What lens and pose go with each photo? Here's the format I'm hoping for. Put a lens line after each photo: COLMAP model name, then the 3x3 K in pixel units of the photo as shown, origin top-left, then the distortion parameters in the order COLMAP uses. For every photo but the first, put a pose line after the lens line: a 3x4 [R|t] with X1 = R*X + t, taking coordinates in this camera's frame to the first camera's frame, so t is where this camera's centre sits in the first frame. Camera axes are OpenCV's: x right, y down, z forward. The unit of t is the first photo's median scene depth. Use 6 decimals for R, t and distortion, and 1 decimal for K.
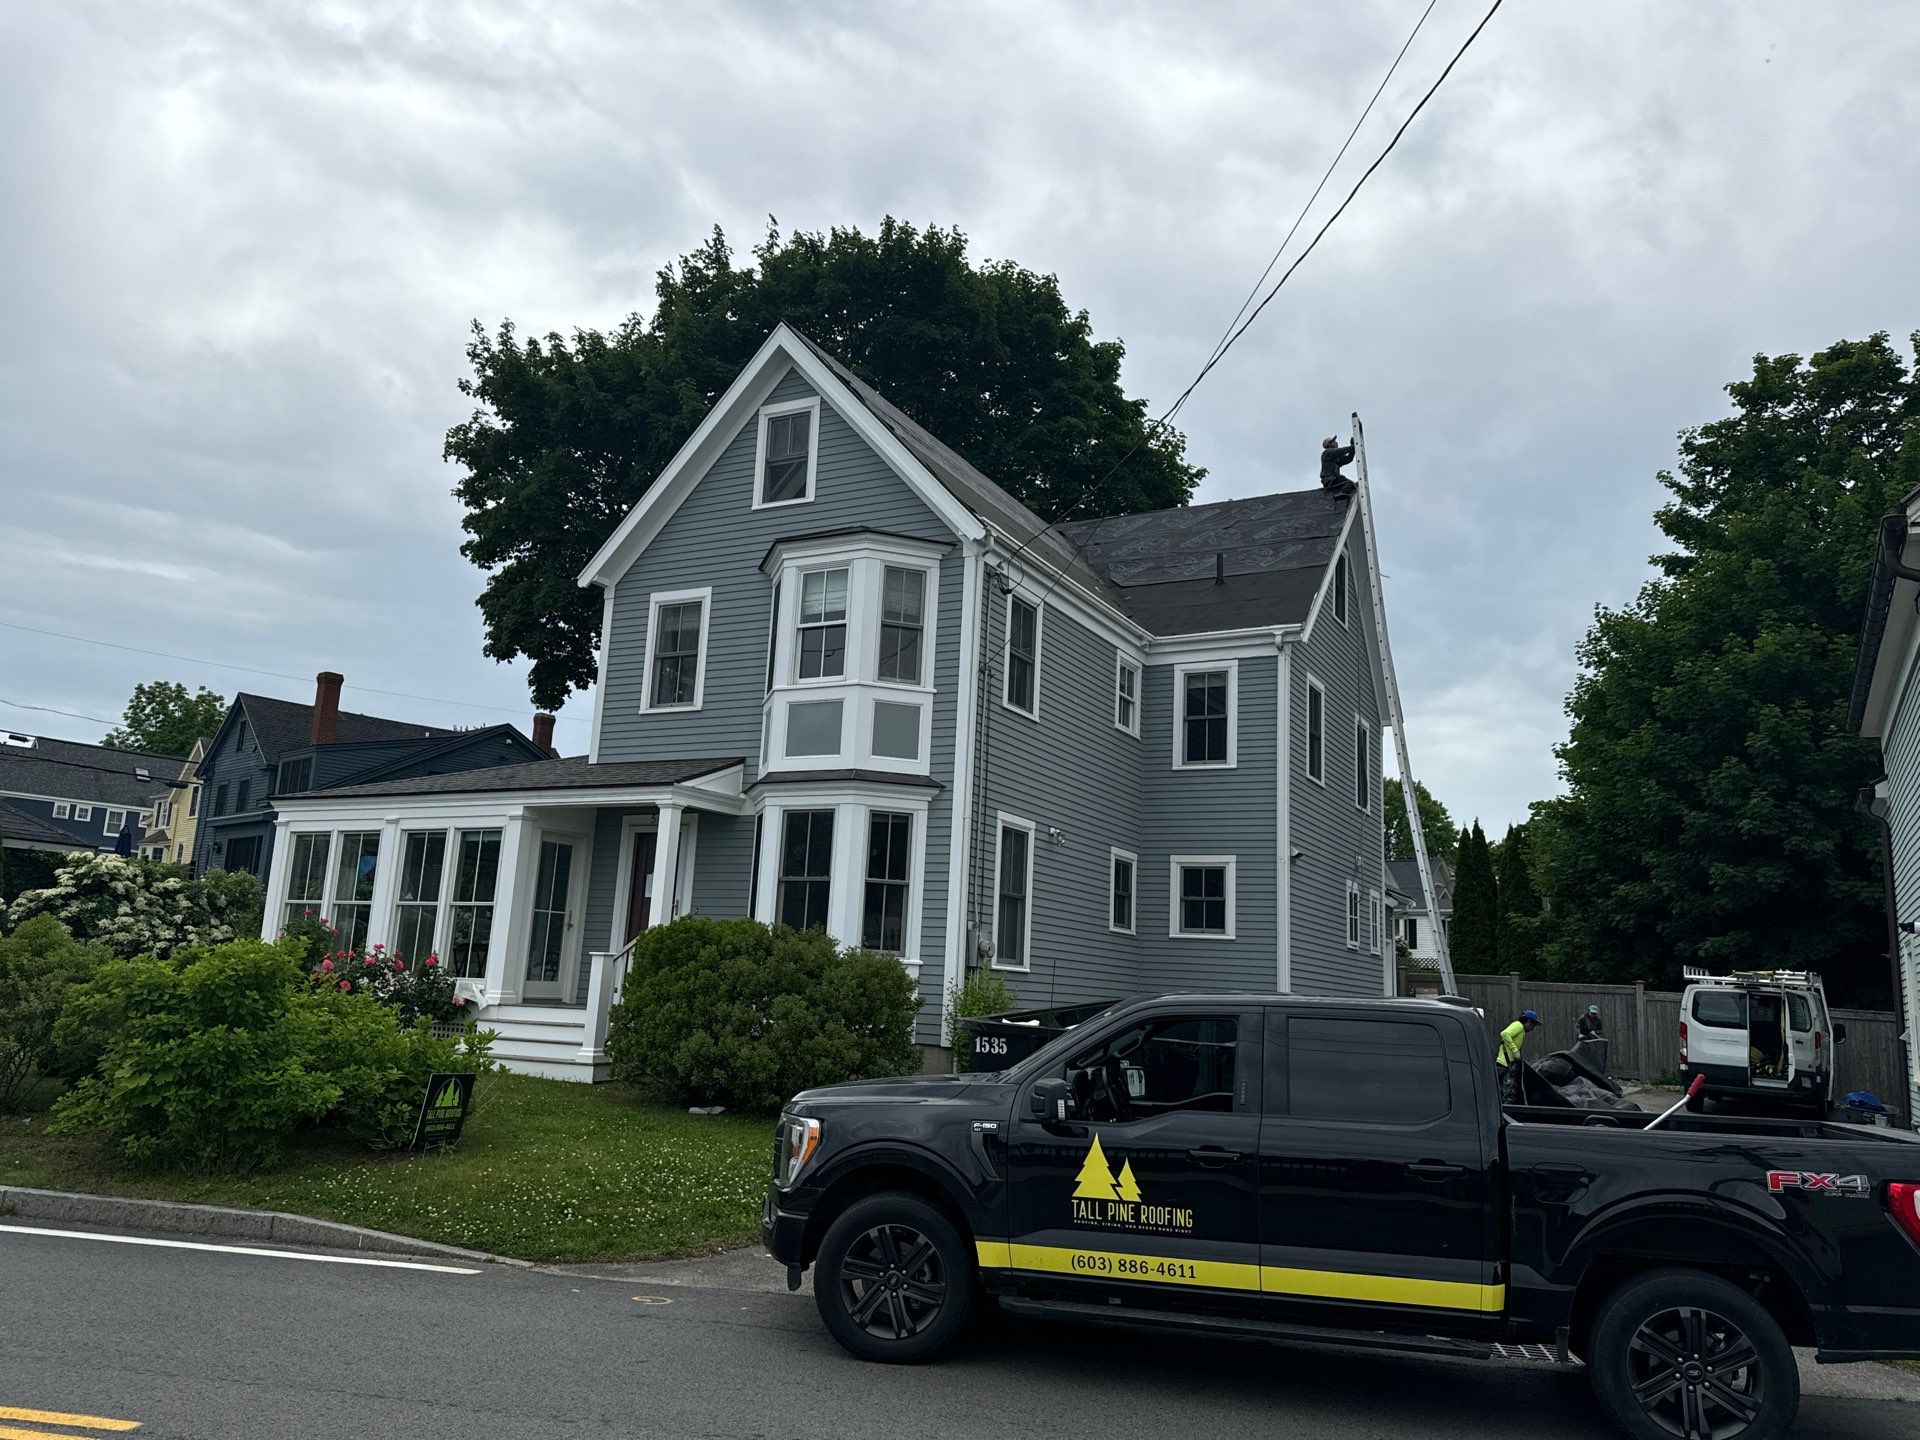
lens RADIAL K [[1403.5, 0, 964.9], [0, 1403.5, 718.0], [0, 0, 1]] dist [0.163877, -0.285858]
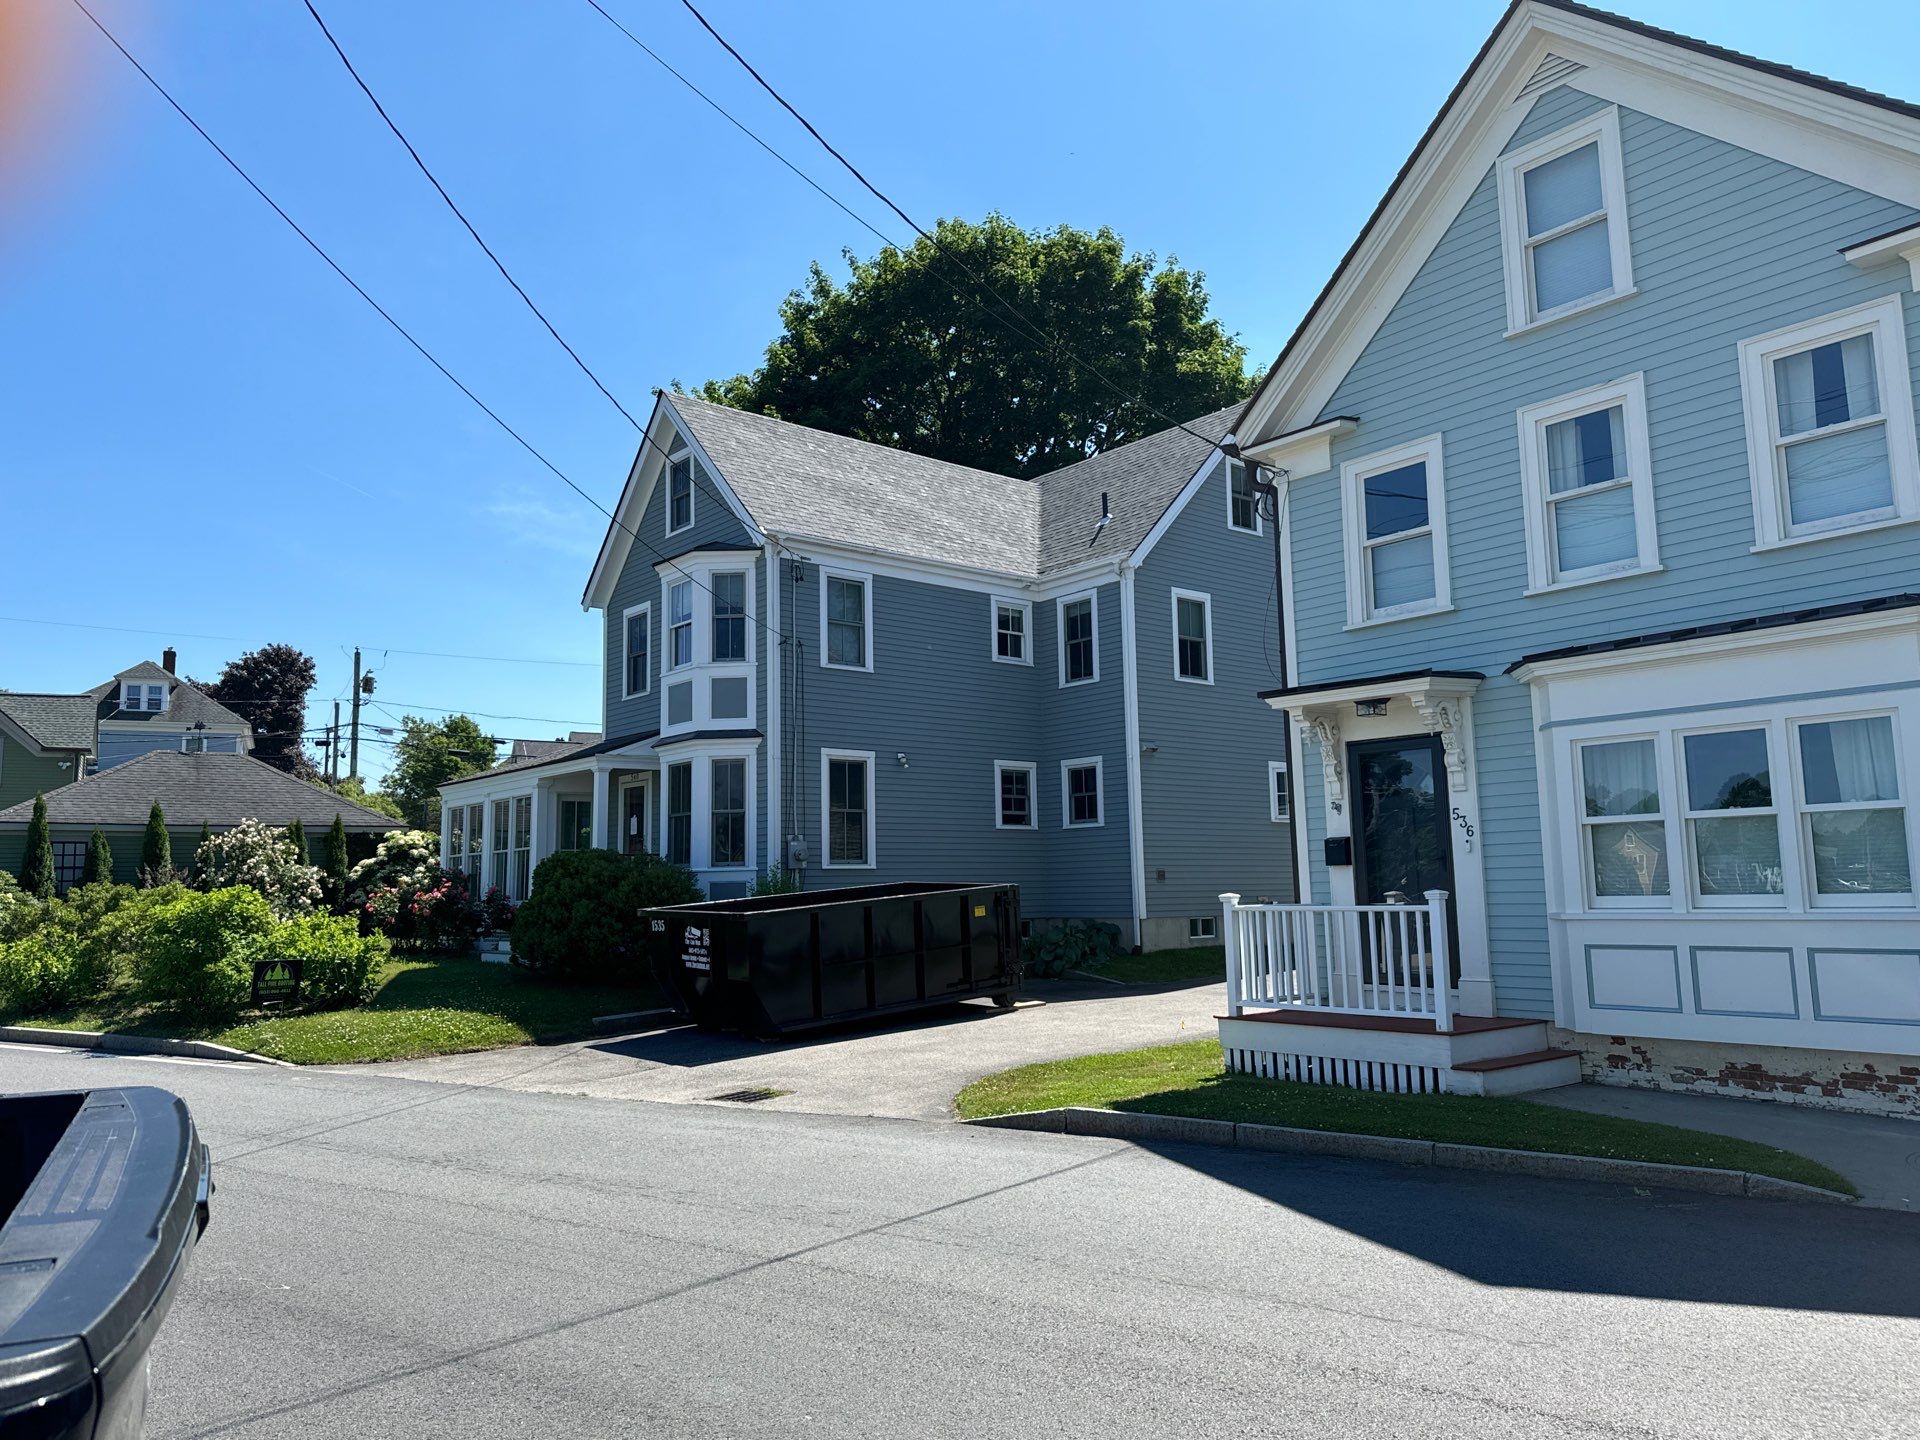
lens RADIAL K [[1381.0, 0, 950.6], [0, 1381.0, 710.9], [0, 0, 1]] dist [0.123585, 0.000195]
pose [[0.923768, -0.114757, -0.365354, 0.559393], [0.135750, 0.990219, 0.032208, 0.006510], [0.358084, -0.079349, 0.930311, -0.129694]]
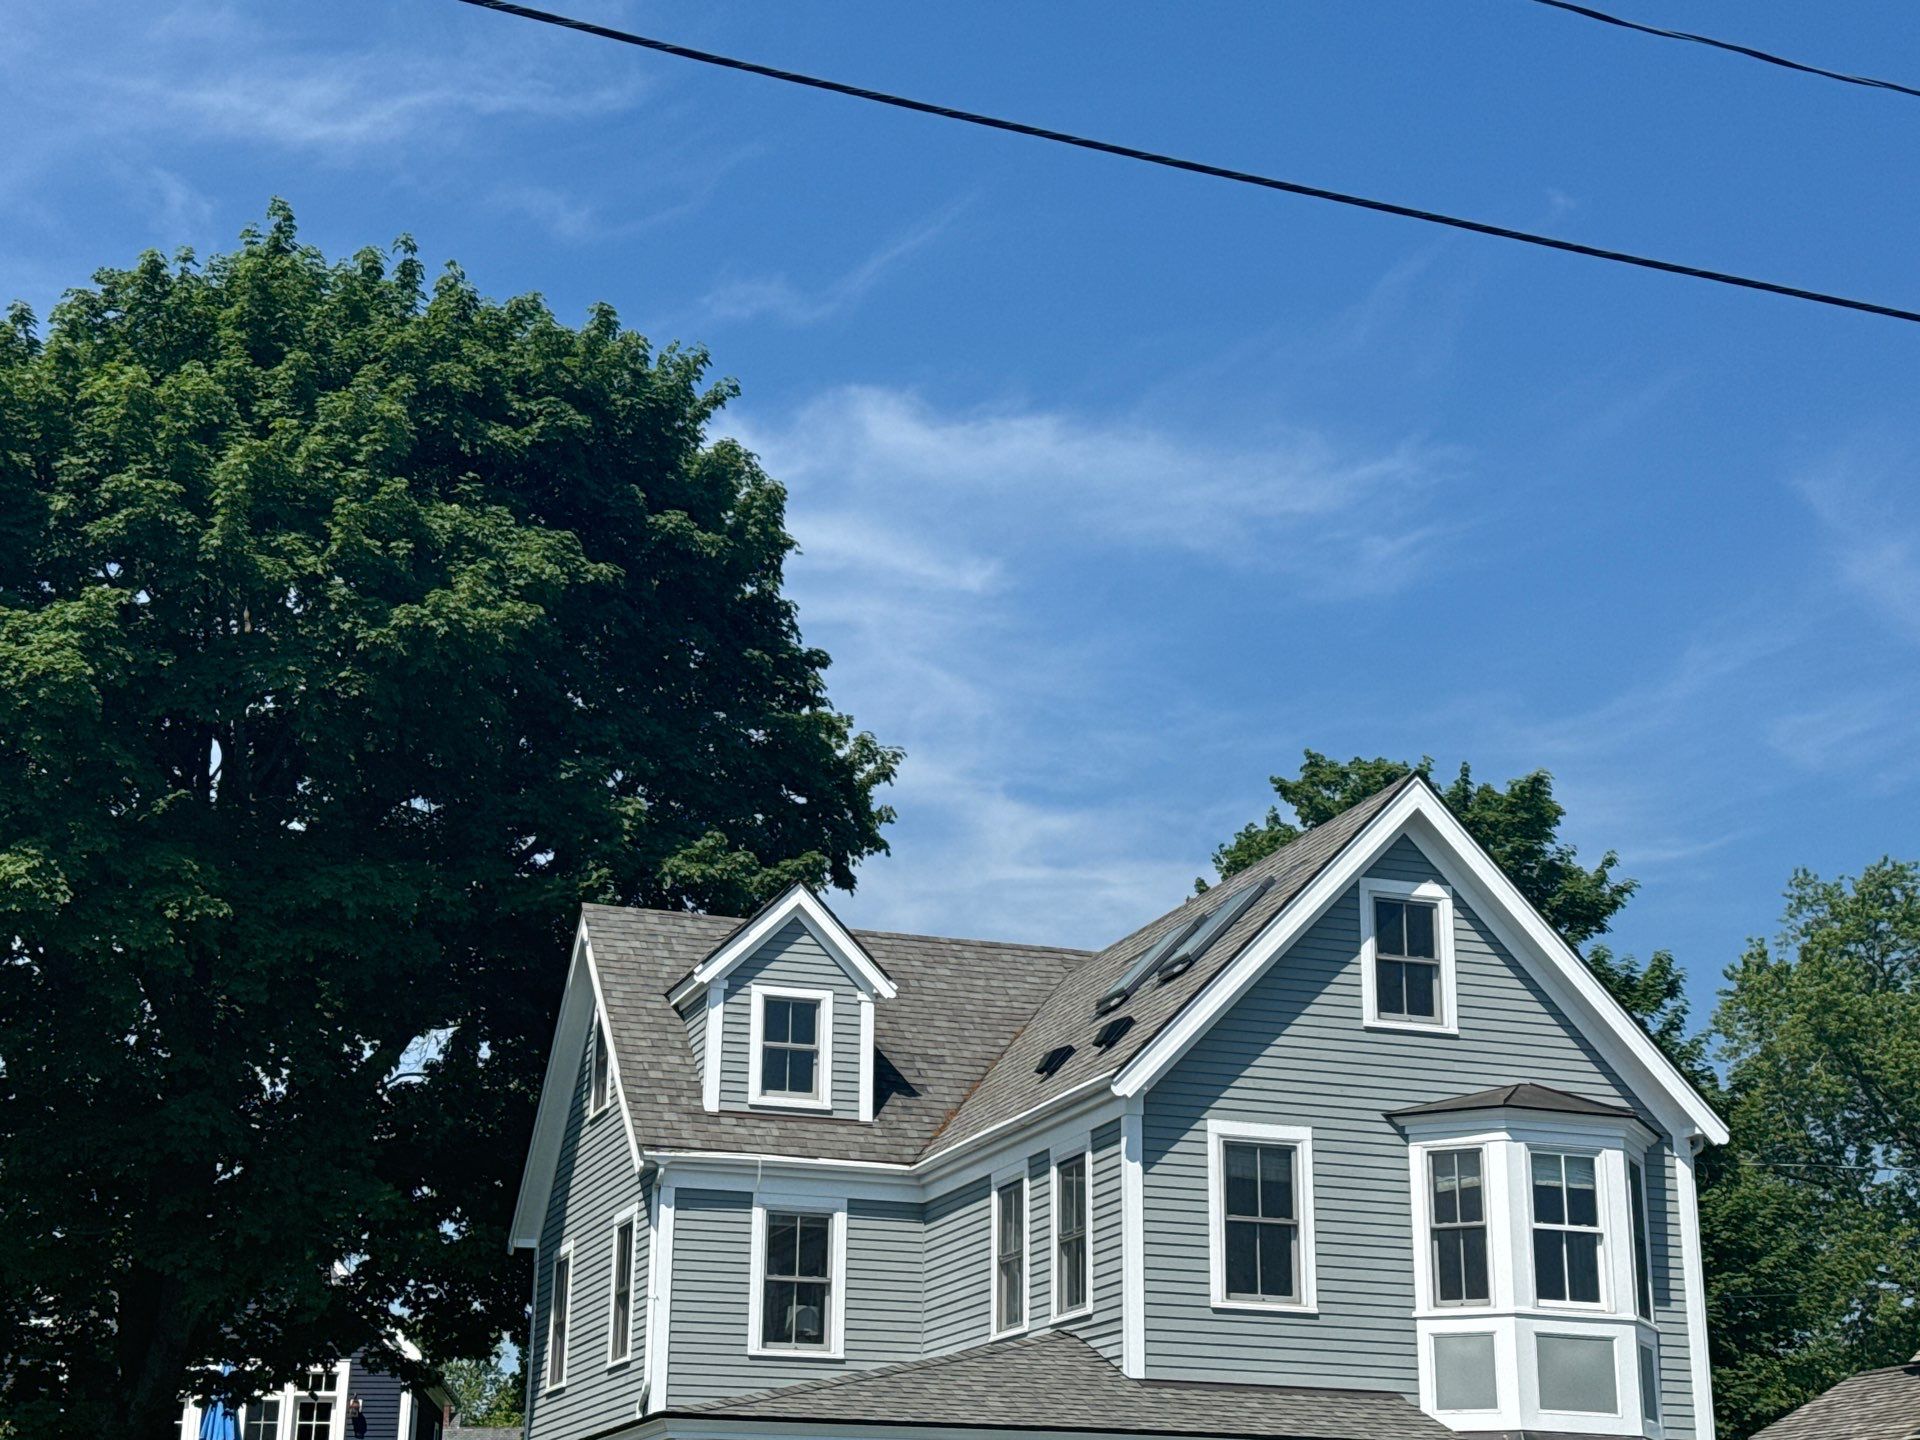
lens RADIAL K [[2981.0, 0, 963.8], [0, 2981.0, 772.3], [0, 0, 1]] dist [0.174443, -0.040729]
pose [[0.674459, 0.169770, 0.718529, -1.402379], [-0.119665, 0.985473, -0.120517, -0.068512], [-0.728550, -0.004699, 0.684976, 0.121029]]
